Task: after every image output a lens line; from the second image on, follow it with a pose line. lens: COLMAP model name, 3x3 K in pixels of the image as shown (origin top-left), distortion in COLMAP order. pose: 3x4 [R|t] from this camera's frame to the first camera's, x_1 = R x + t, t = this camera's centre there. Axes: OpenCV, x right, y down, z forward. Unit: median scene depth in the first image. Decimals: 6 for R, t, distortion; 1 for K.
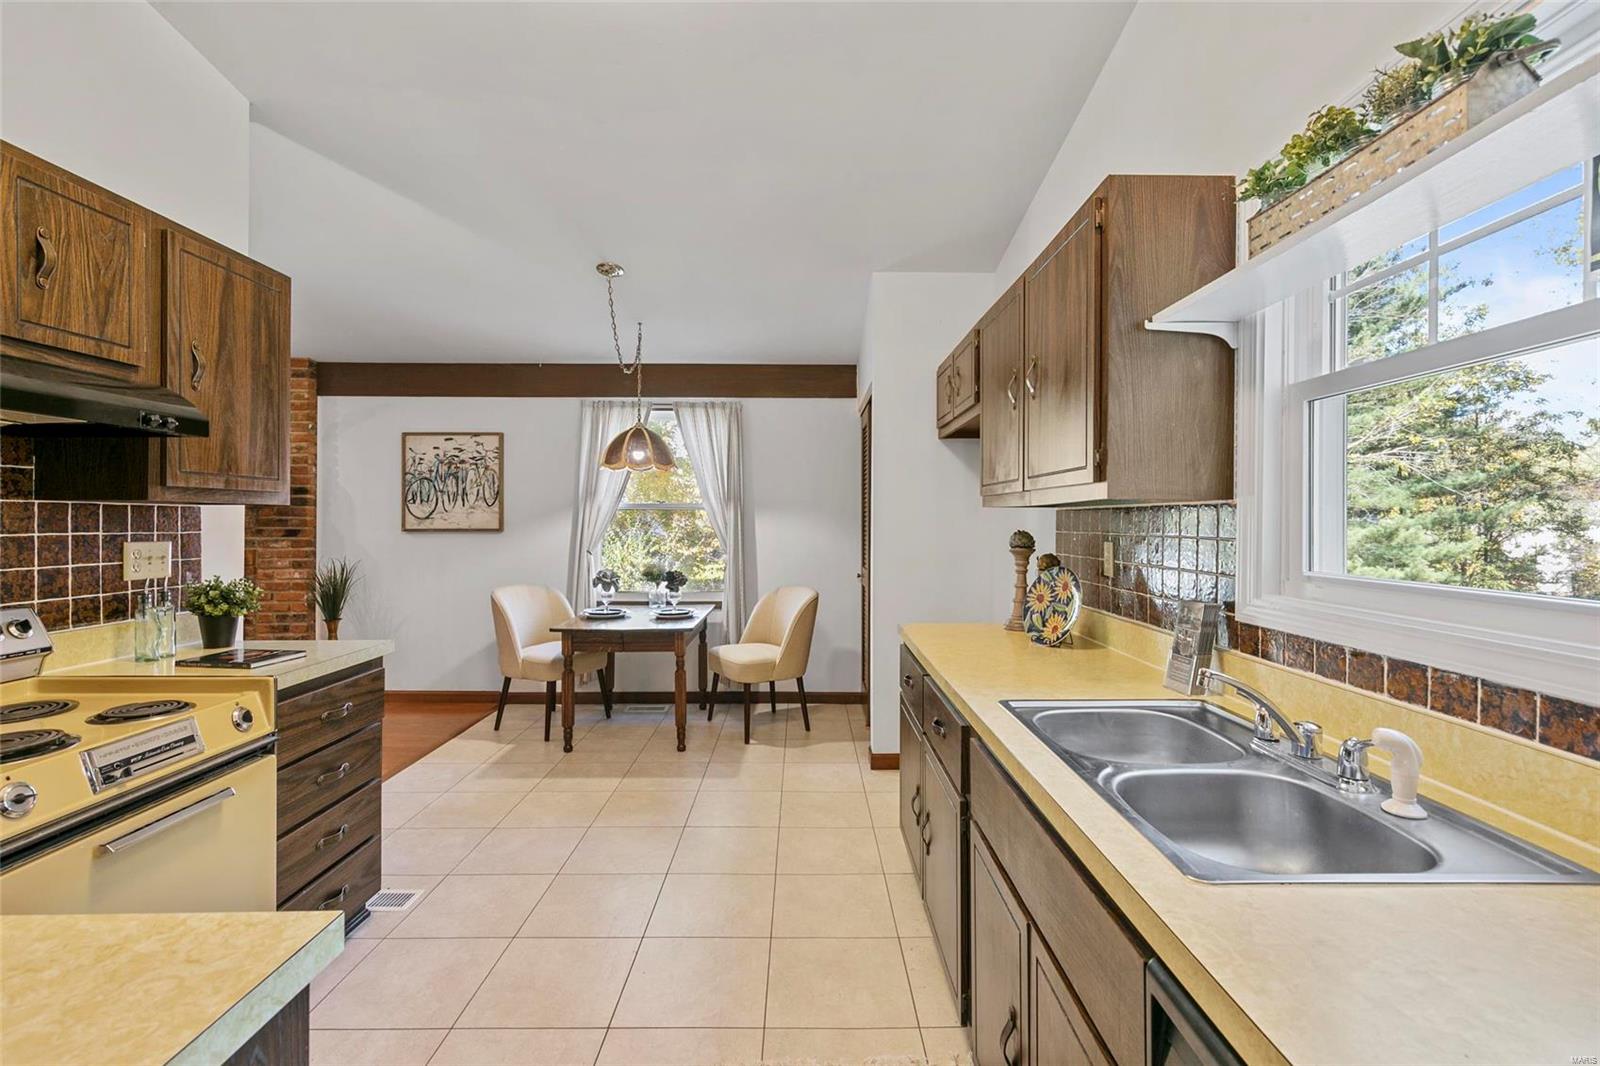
lens RADIAL K [[725.6, 0, 808.0], [0, 725.6, 518.8], [0, 0, 1]] dist [0.001881, 0.000376]
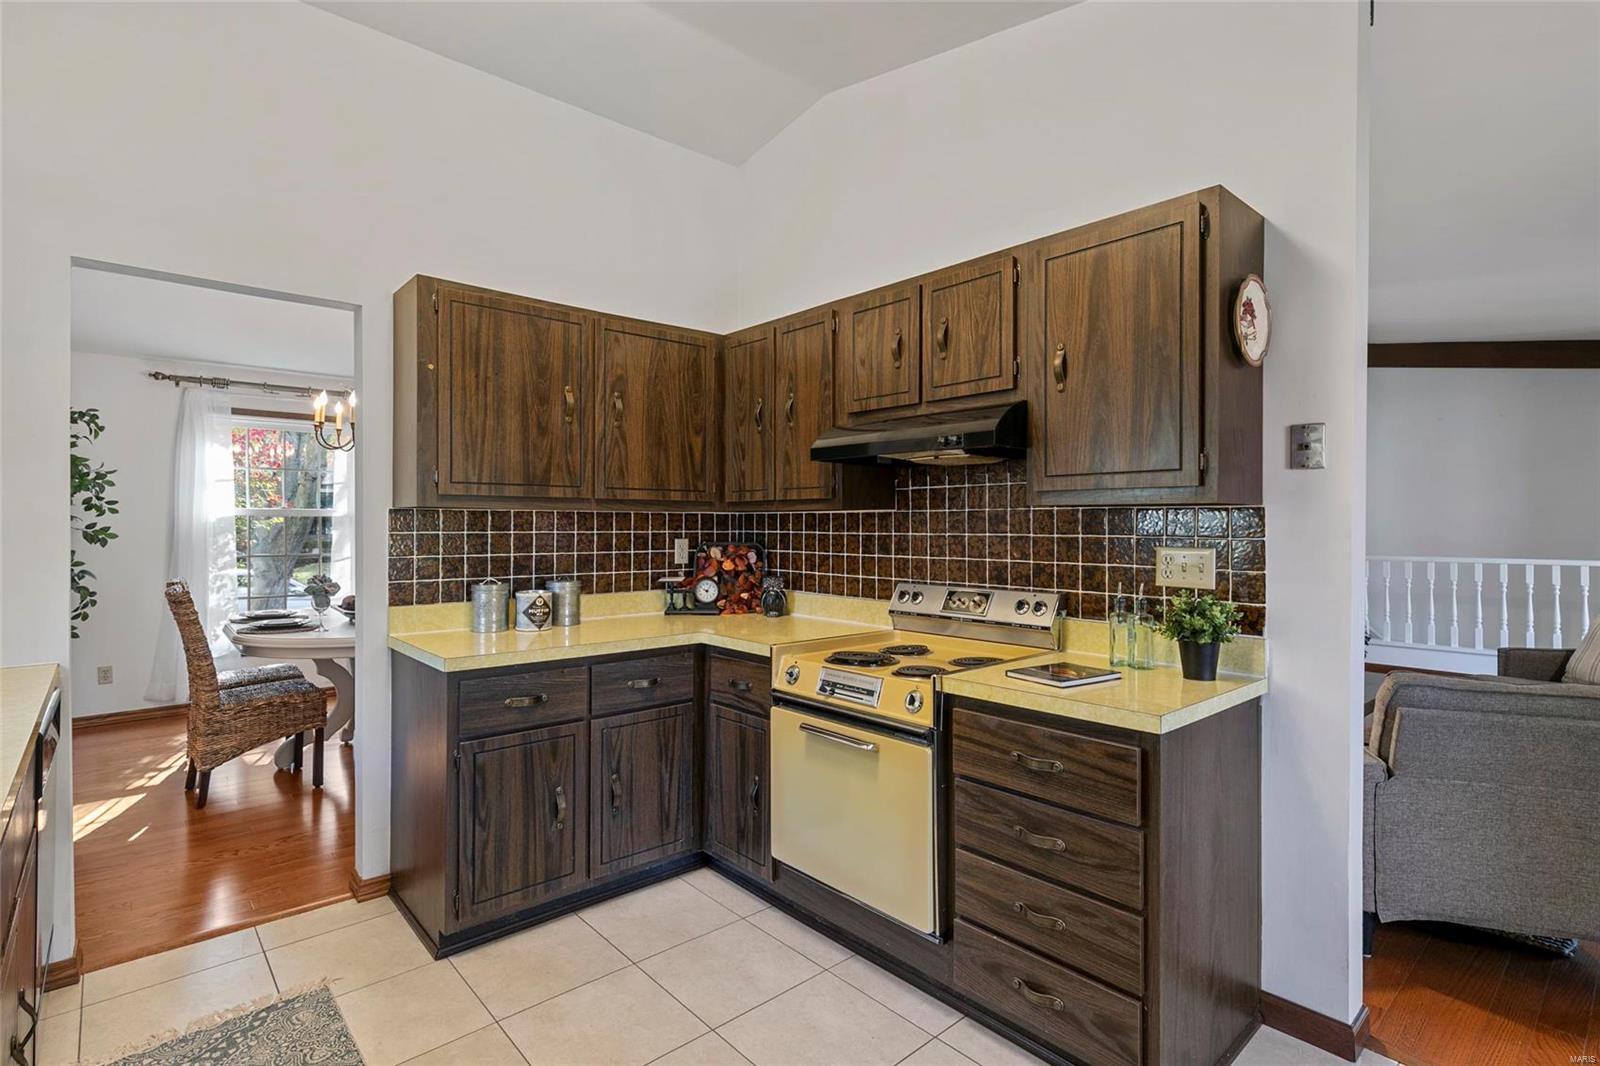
lens RADIAL K [[782.5, 0, 813.3], [0, 782.5, 523.6], [0, 0, 1]] dist [0.010411, -0.000229]
pose [[-0.748373, -0.004741, -0.663261, 0.048052], [-0.002415, 0.999987, -0.004424, 0.003117], [0.663273, -0.001710, -0.748375, 0.636960]]
